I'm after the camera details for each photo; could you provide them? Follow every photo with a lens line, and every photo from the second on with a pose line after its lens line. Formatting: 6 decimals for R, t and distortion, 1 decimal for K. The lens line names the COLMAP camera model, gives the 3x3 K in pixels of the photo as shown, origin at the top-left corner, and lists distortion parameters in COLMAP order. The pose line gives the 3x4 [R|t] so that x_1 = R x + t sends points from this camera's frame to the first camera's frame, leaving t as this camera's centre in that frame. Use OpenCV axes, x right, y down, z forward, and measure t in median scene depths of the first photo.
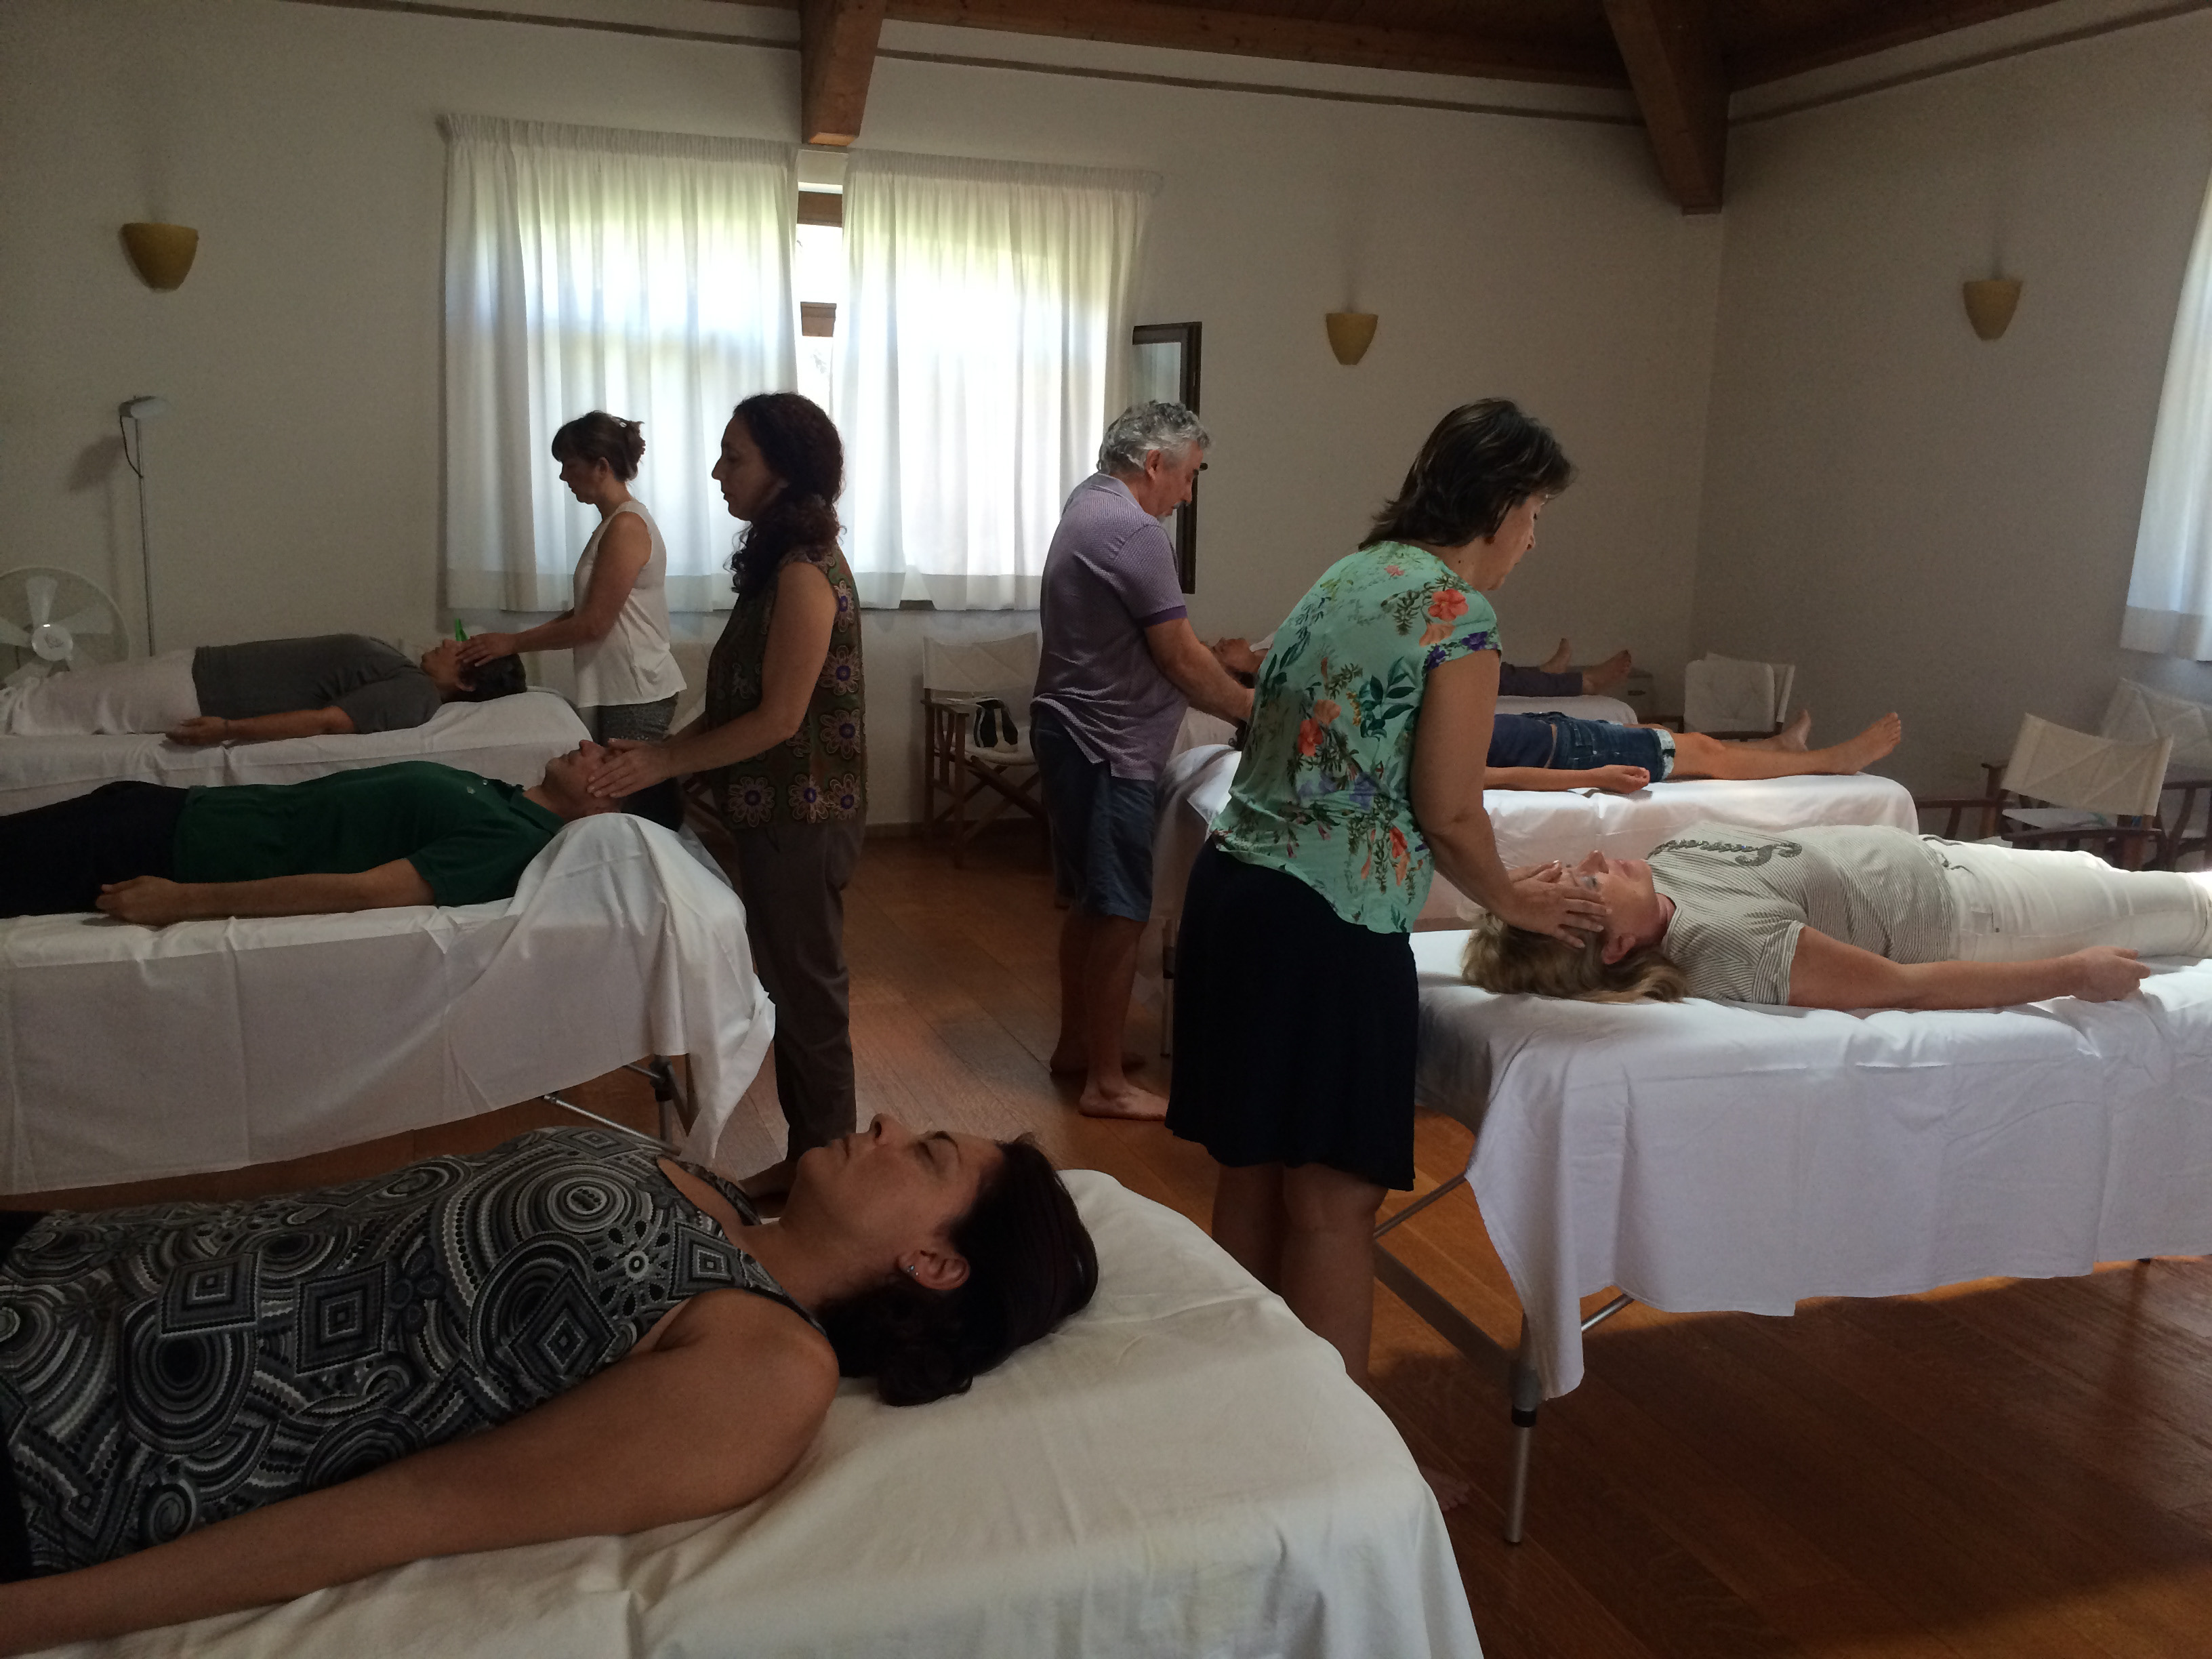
lens RADIAL K [[1872.0, 0, 1121.8], [0, 1872.0, 815.2], [0, 0, 1]] dist [0.047818, -0.020646]
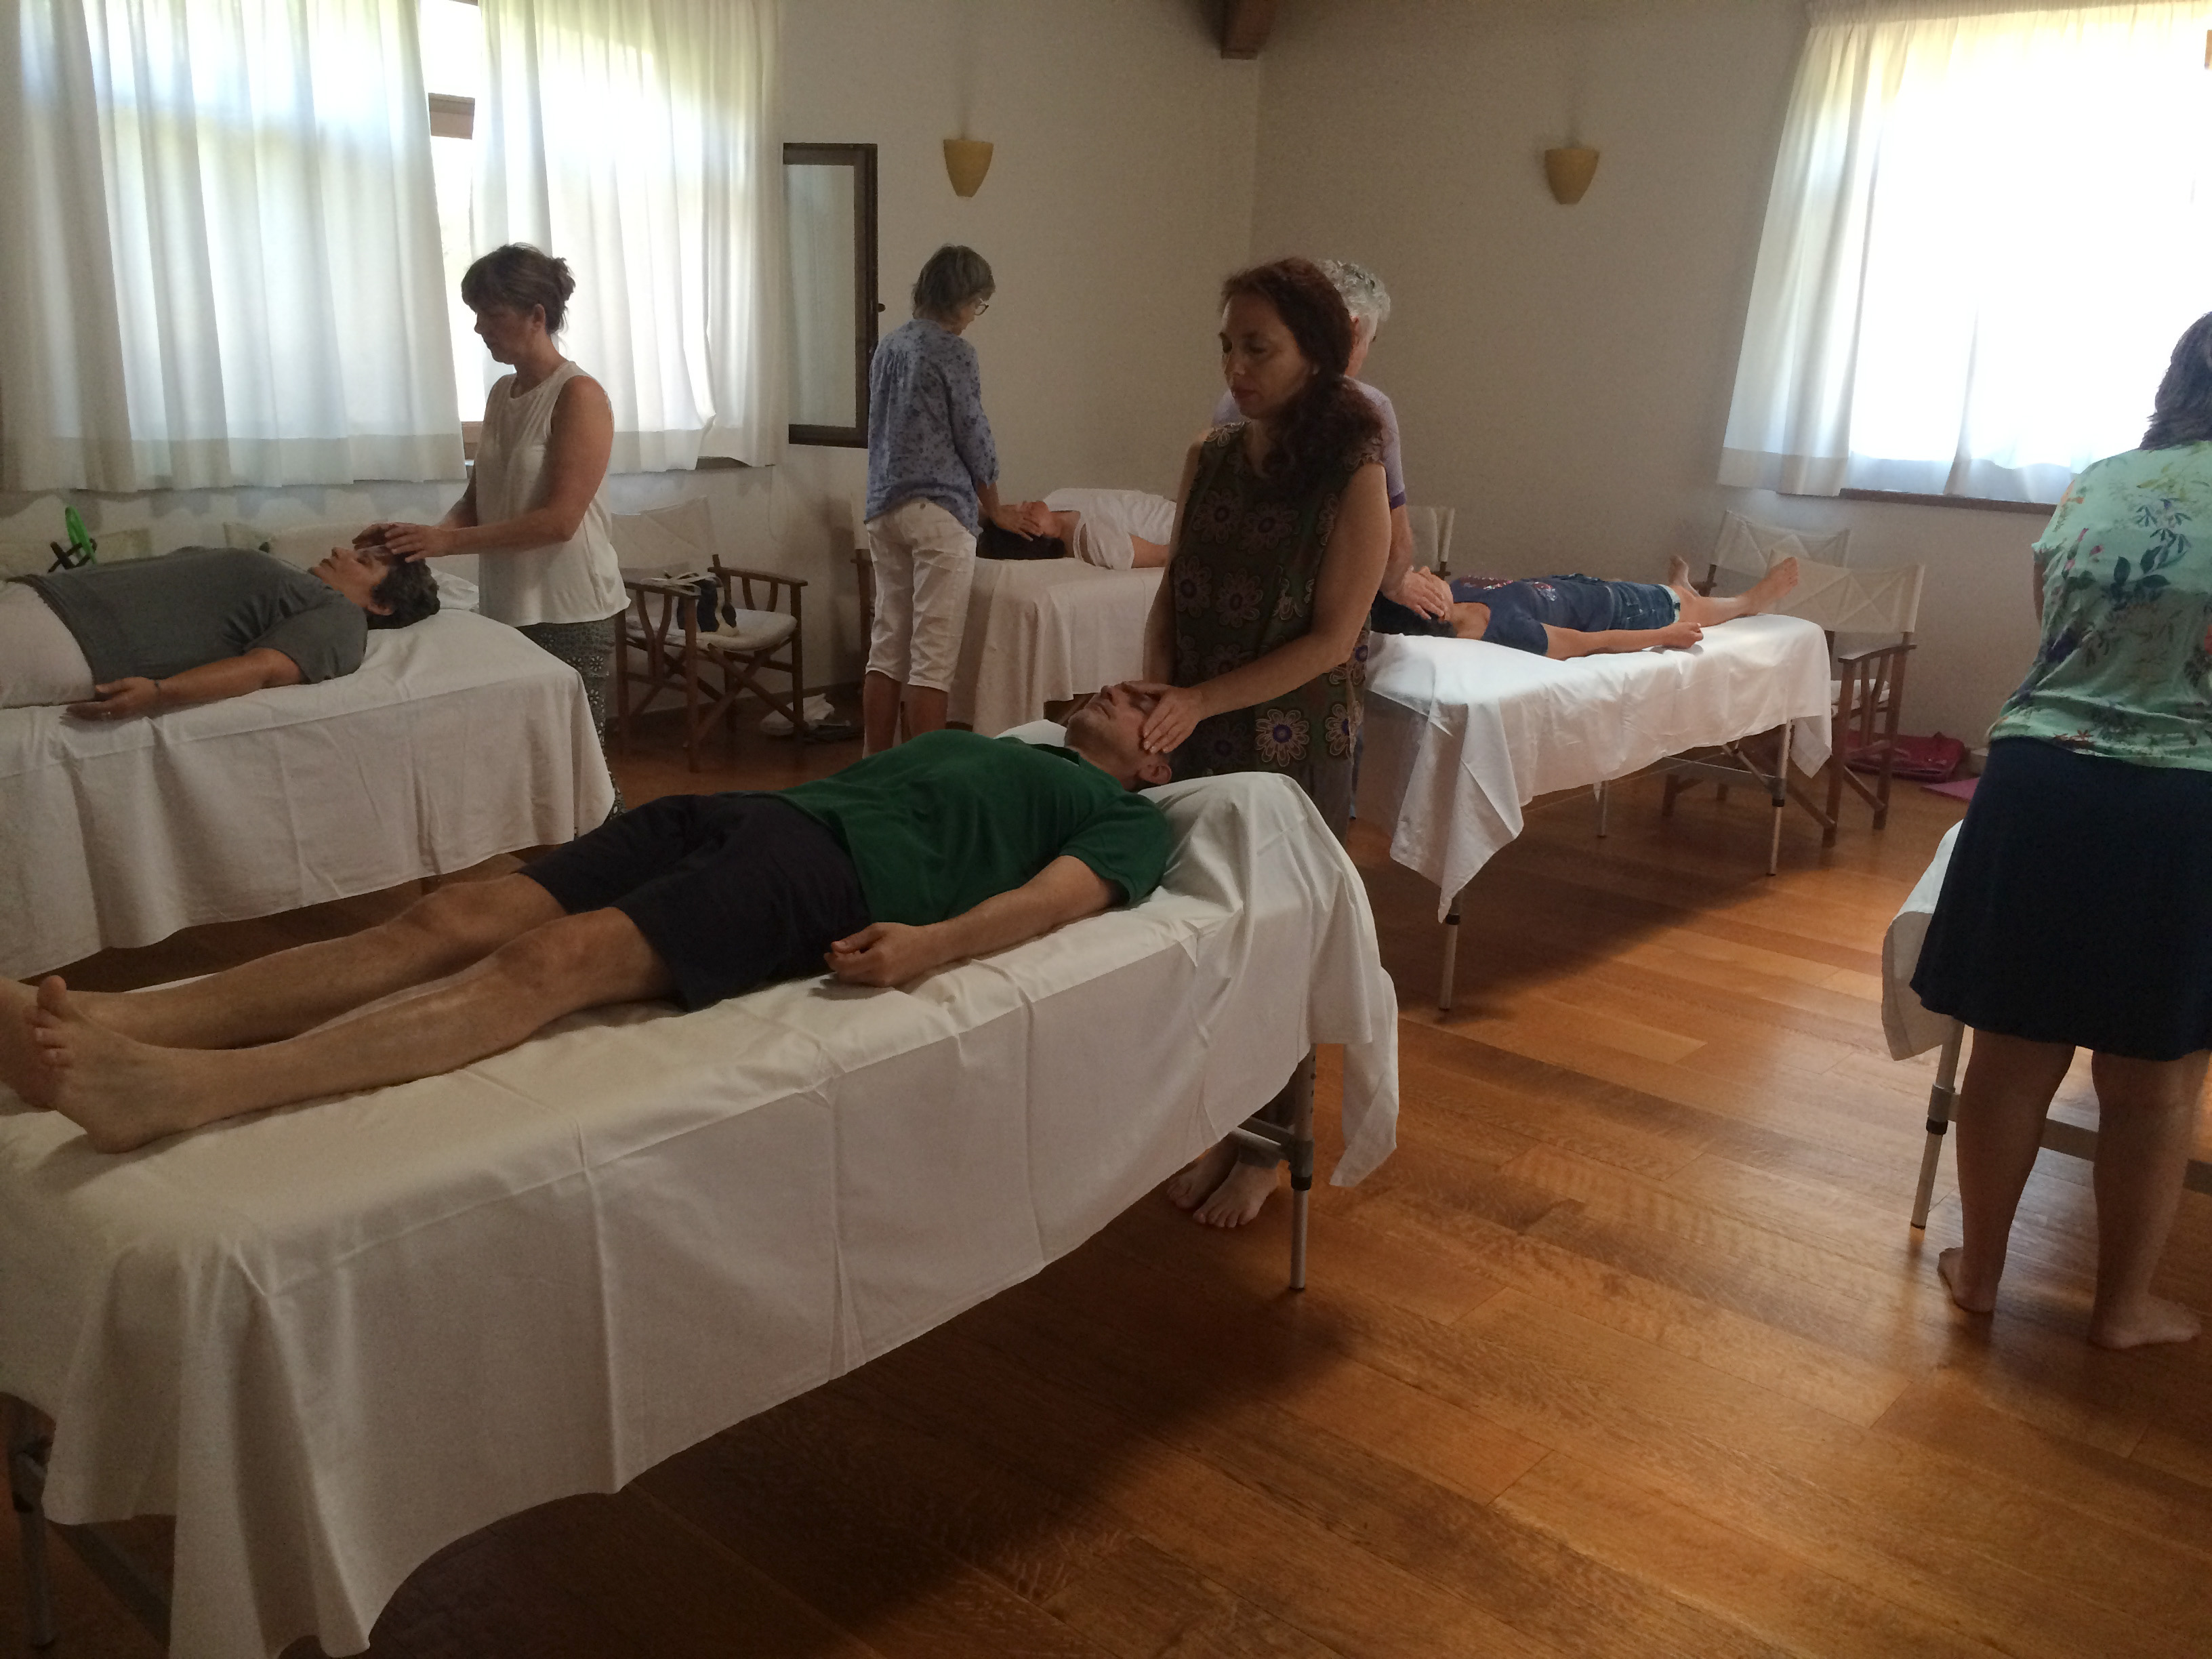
lens RADIAL K [[1872.0, 0, 1069.1], [0, 1872.0, 818.9], [0, 0, 1]] dist [0.047818, -0.020646]
pose [[0.875357, -0.113763, 0.469902, -0.491132], [0.067461, 0.991154, 0.114289, -0.054426], [-0.478747, -0.068343, 0.875289, 0.199056]]
